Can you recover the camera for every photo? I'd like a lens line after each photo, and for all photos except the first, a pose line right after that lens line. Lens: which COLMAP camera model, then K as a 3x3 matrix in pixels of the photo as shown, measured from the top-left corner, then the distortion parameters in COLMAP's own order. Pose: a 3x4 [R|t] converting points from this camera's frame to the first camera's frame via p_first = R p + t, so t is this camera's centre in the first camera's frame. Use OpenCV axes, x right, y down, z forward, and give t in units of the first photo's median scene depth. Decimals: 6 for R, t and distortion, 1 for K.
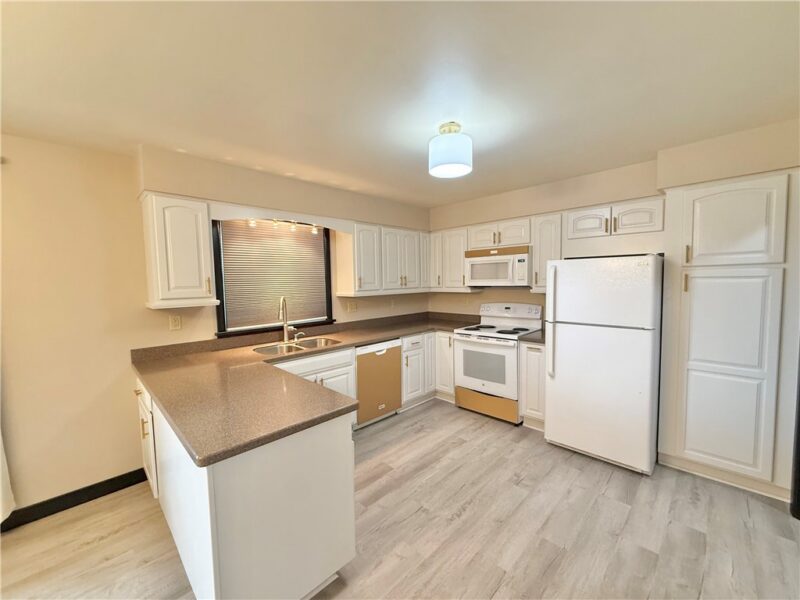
lens RADIAL K [[322.4, 0, 398.3], [0, 322.4, 300.6], [0, 0, 1]] dist [-0.000107, 0.000393]
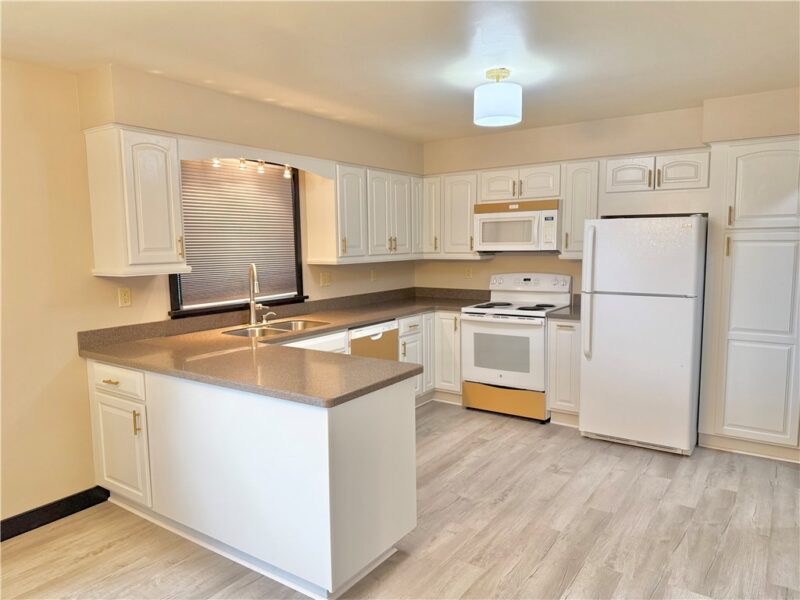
lens RADIAL K [[557.9, 0, 399.5], [0, 557.9, 304.0], [0, 0, 1]] dist [0.053500, -0.064070]
pose [[0.984168, -0.013107, 0.176752, -0.271658], [0.004936, 0.998902, 0.046590, 0.024526], [-0.177169, -0.044980, 0.983152, -0.360319]]
